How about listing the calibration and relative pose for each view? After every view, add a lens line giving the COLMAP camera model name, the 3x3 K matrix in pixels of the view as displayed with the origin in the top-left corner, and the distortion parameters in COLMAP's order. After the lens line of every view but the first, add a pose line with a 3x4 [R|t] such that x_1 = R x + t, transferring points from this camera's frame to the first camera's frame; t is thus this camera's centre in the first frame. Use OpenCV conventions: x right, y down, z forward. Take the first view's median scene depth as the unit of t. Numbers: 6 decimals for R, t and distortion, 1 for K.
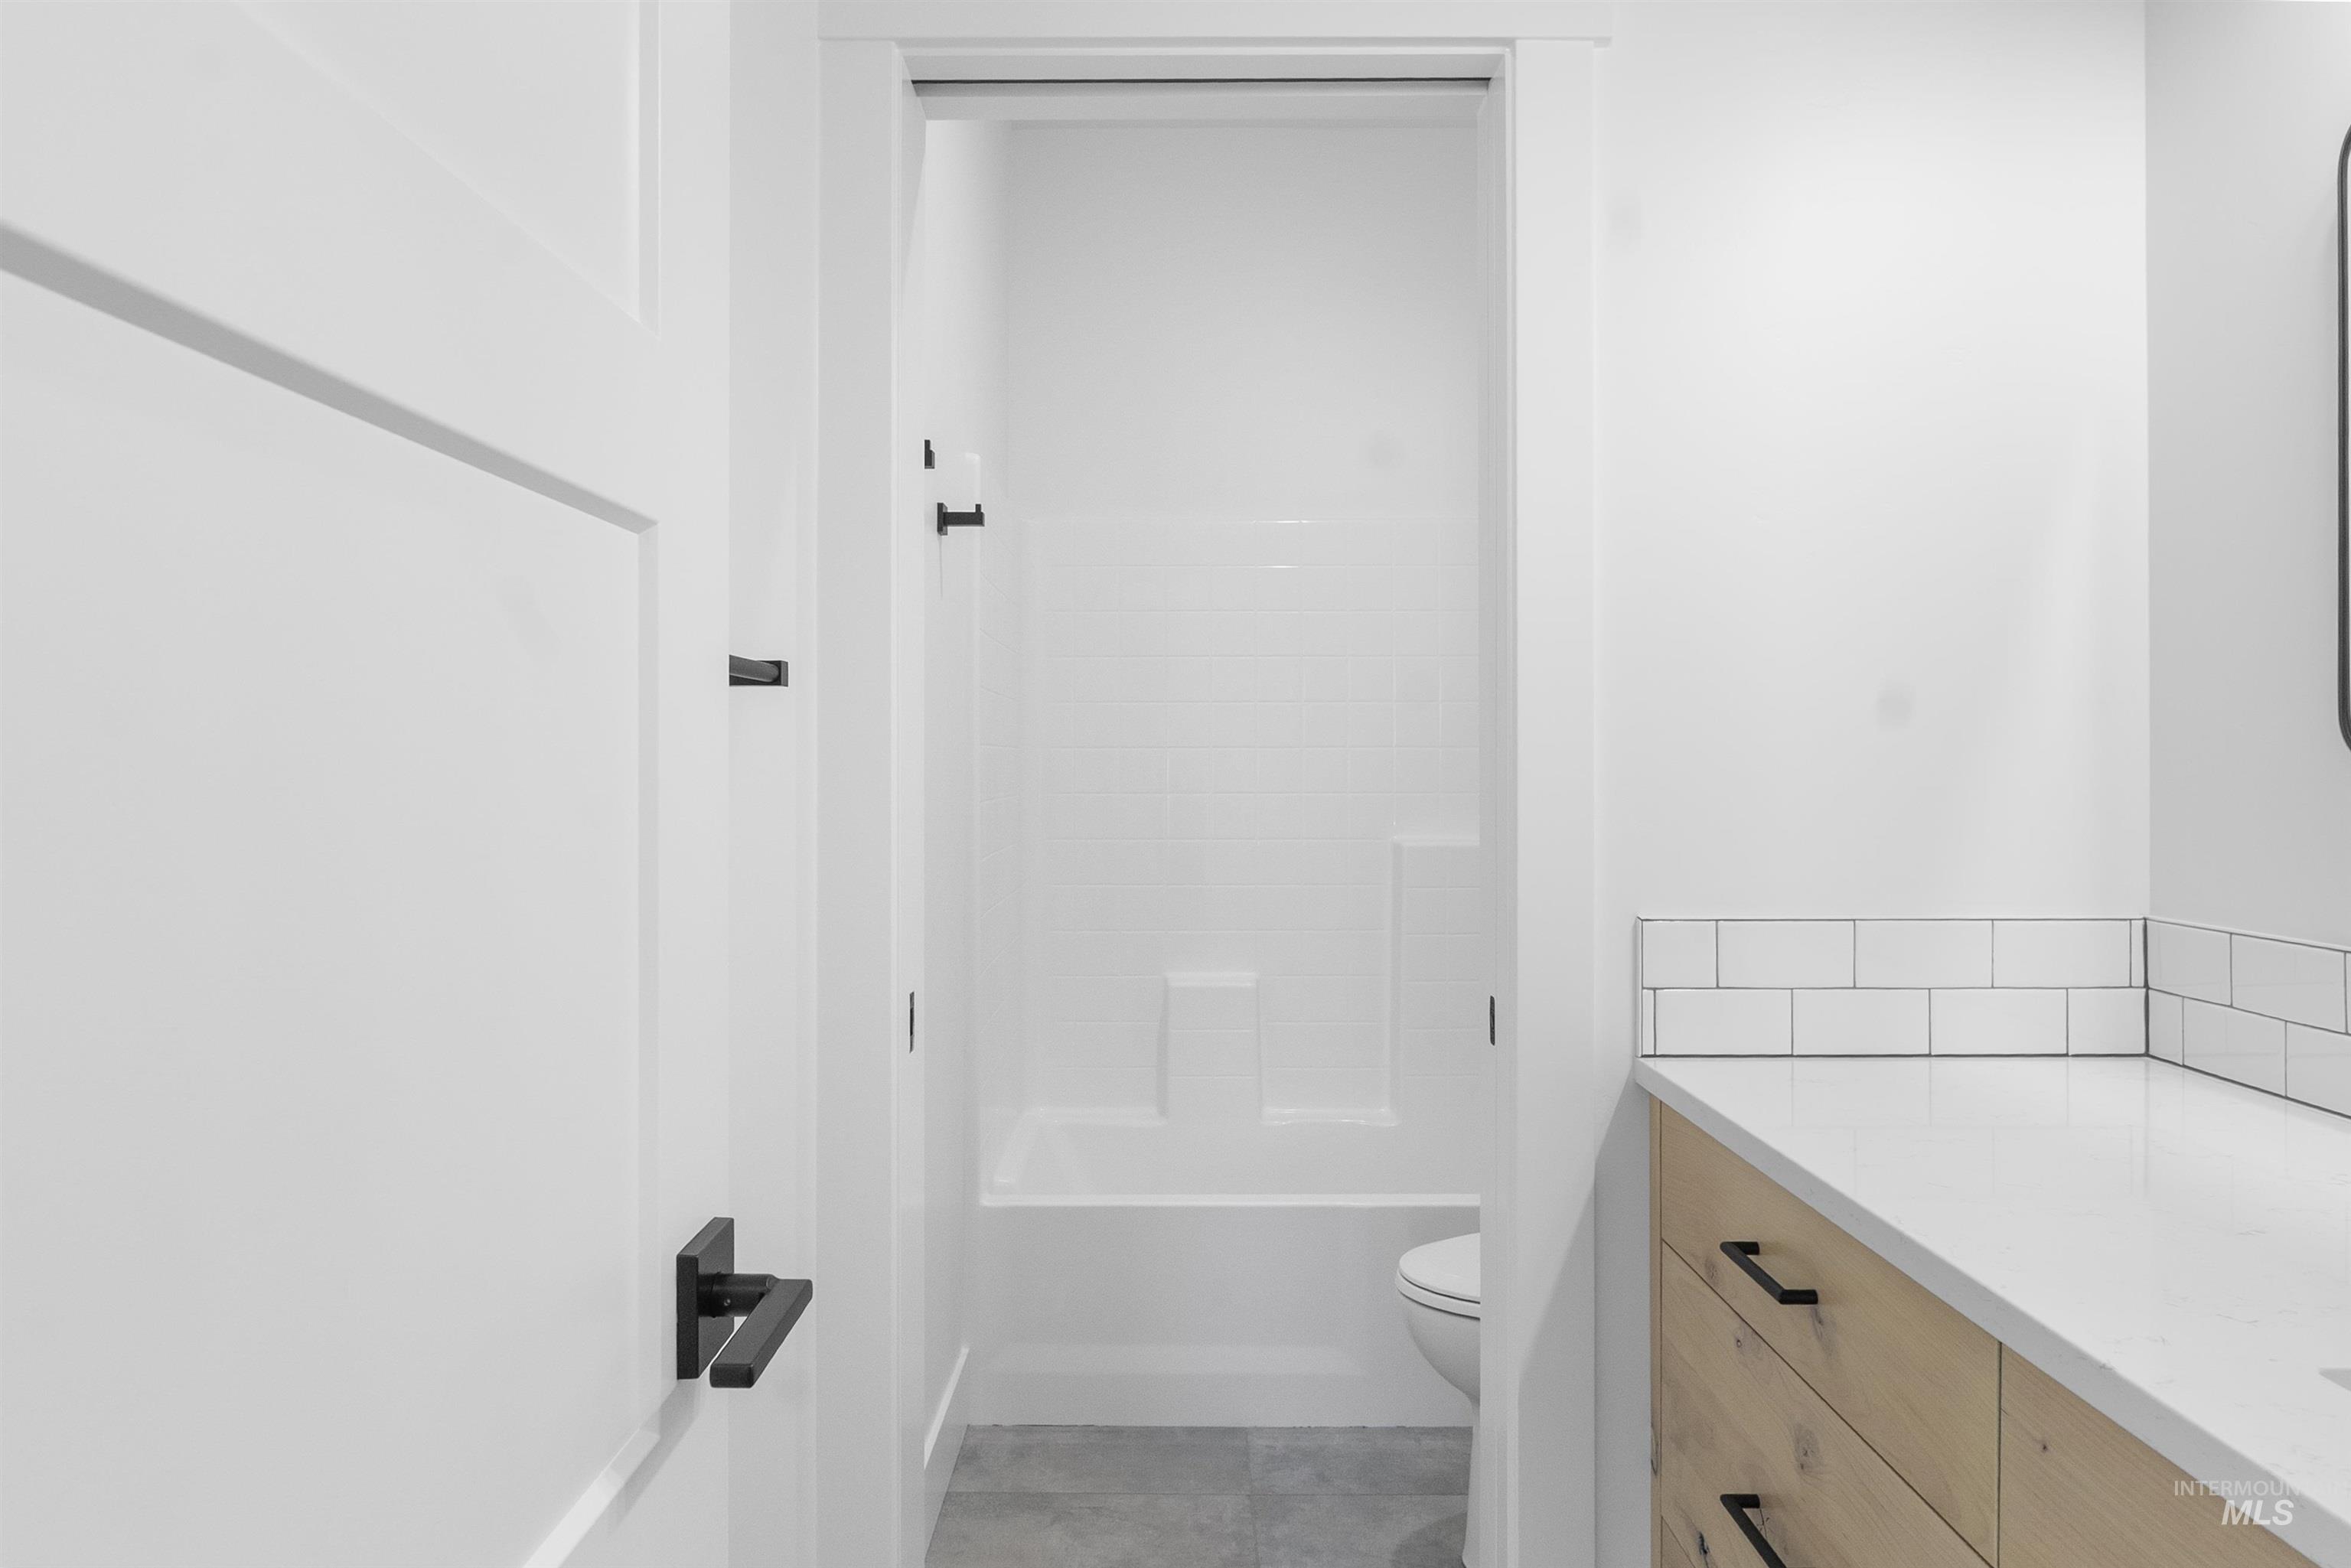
lens RADIAL K [[1475.6, 0, 1180.0], [0, 1475.6, 772.9], [0, 0, 1]] dist [-0.001177, -0.001838]
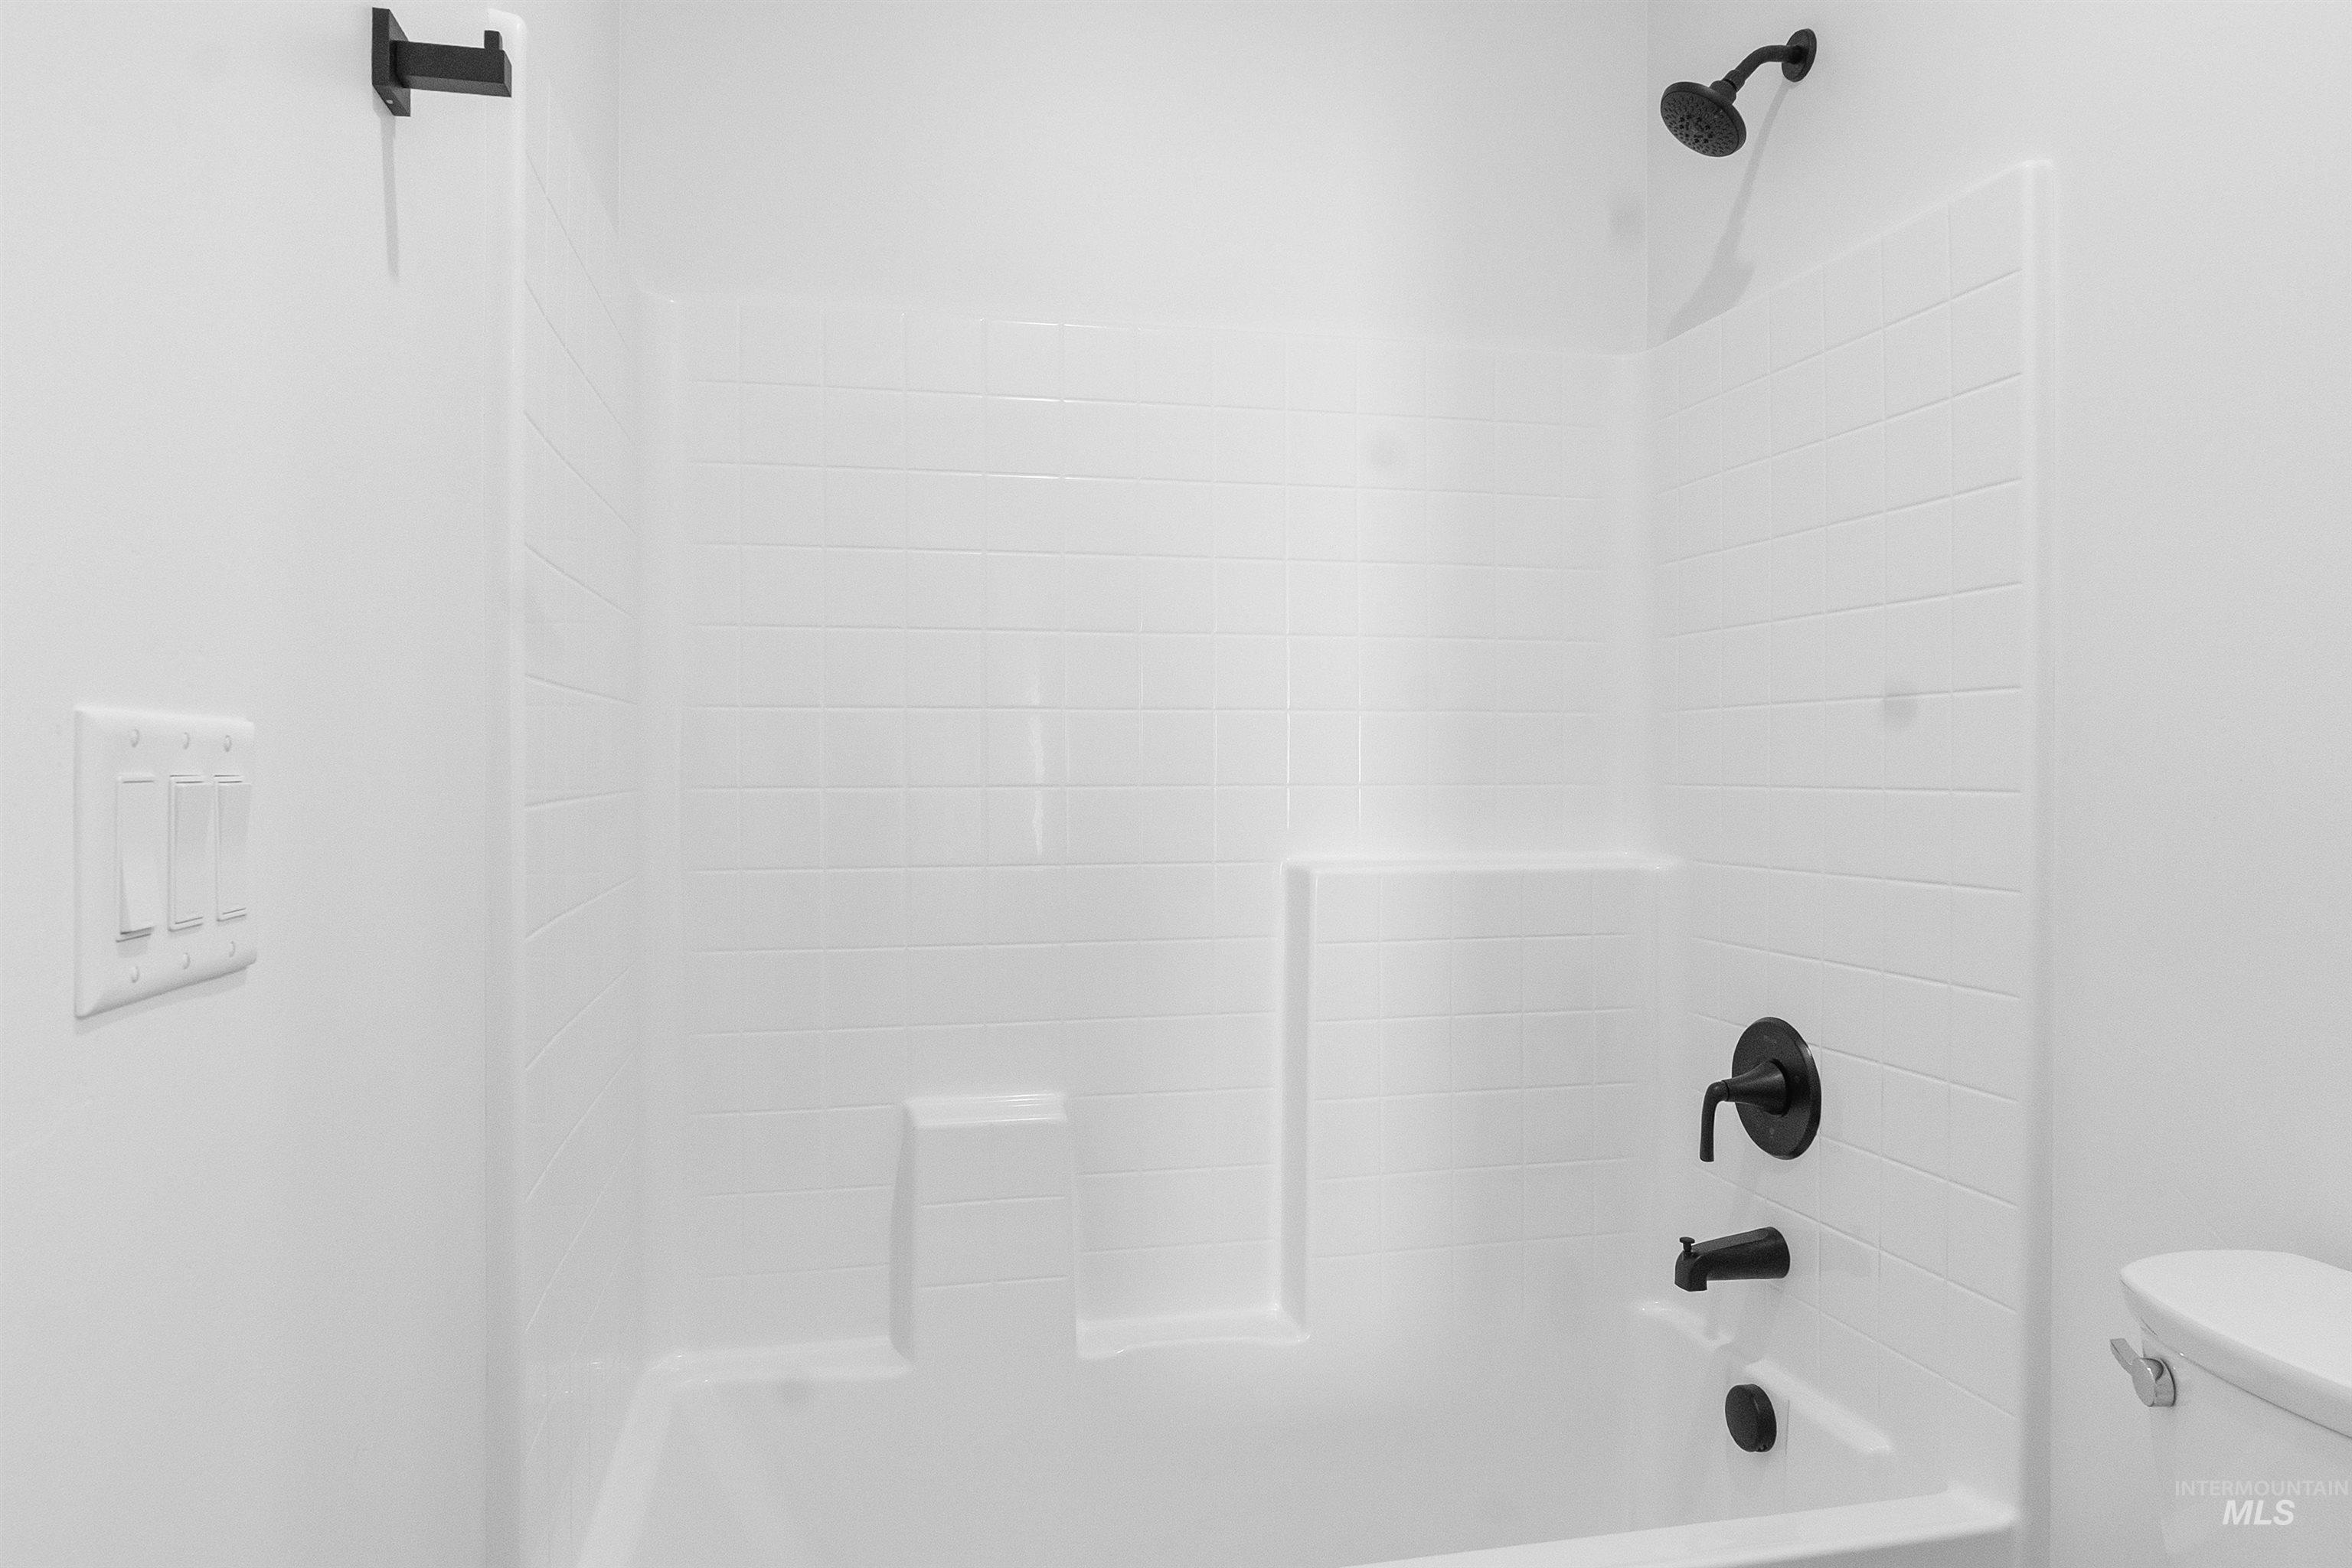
lens RADIAL K [[1495.7, 0, 1176.0], [0, 1495.7, 784.0], [0, 0, 1]] dist [-0.002021, -0.000575]
pose [[0.974809, -0.002450, 0.223028, -0.133270], [-0.000493, 0.999914, 0.013139, 0.021186], [-0.223041, -0.012918, 0.974723, 1.518911]]
